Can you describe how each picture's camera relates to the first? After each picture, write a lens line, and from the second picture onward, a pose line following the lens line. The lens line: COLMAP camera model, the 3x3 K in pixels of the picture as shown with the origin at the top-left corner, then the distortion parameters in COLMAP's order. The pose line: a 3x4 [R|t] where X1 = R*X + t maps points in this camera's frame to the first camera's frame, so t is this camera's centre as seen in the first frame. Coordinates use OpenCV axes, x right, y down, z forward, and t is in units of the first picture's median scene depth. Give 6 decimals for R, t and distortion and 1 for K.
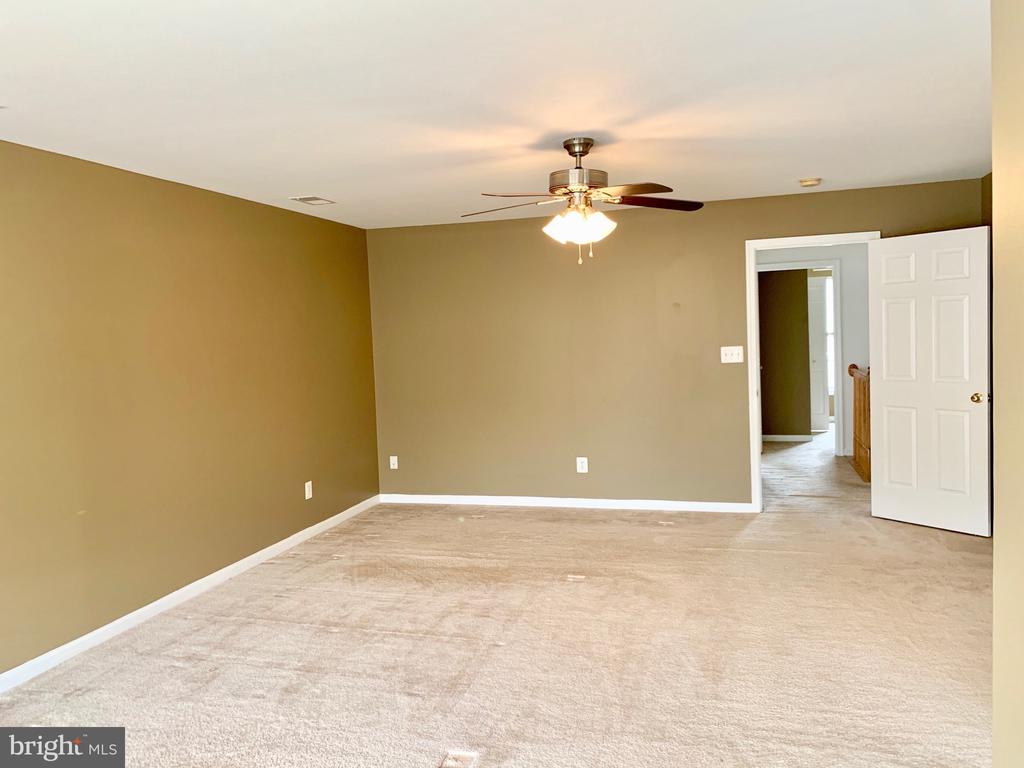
lens RADIAL K [[782.5, 0, 507.1], [0, 782.5, 378.8], [0, 0, 1]] dist [0.050198, -0.051866]
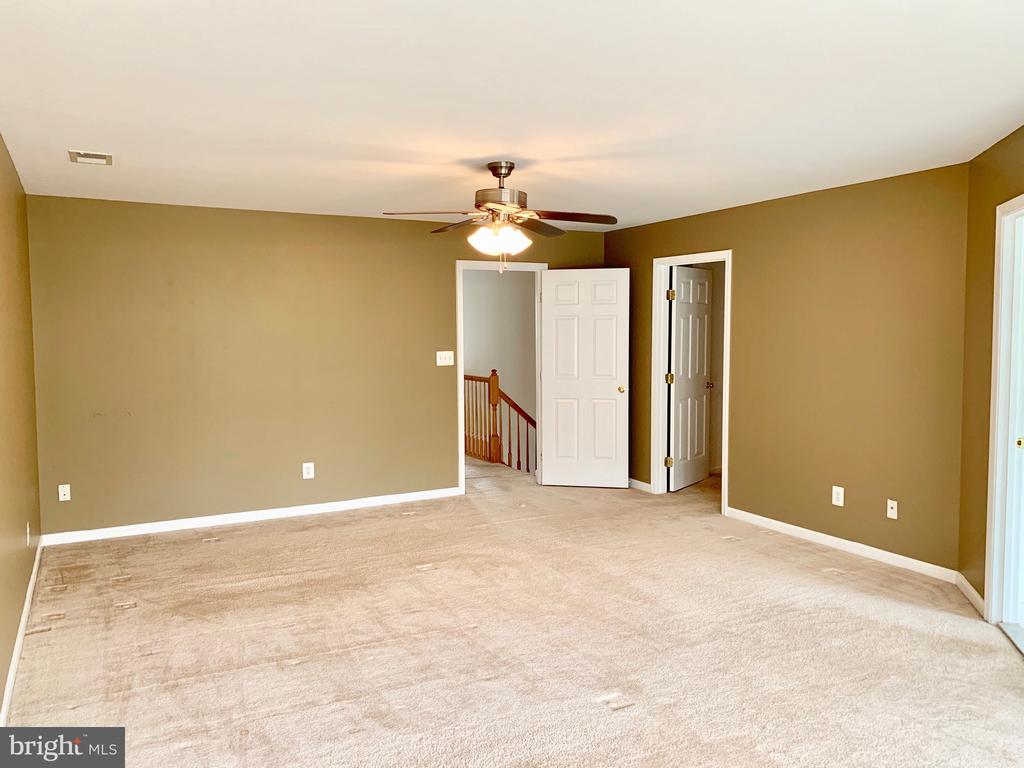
lens RADIAL K [[782.5, 0, 506.6], [0, 782.5, 381.7], [0, 0, 1]] dist [0.050198, -0.051866]
pose [[0.714069, -0.014220, 0.699931, -0.589038], [0.021957, 0.999757, -0.002090, 0.009082], [-0.699731, 0.016860, 0.714208, 0.170005]]
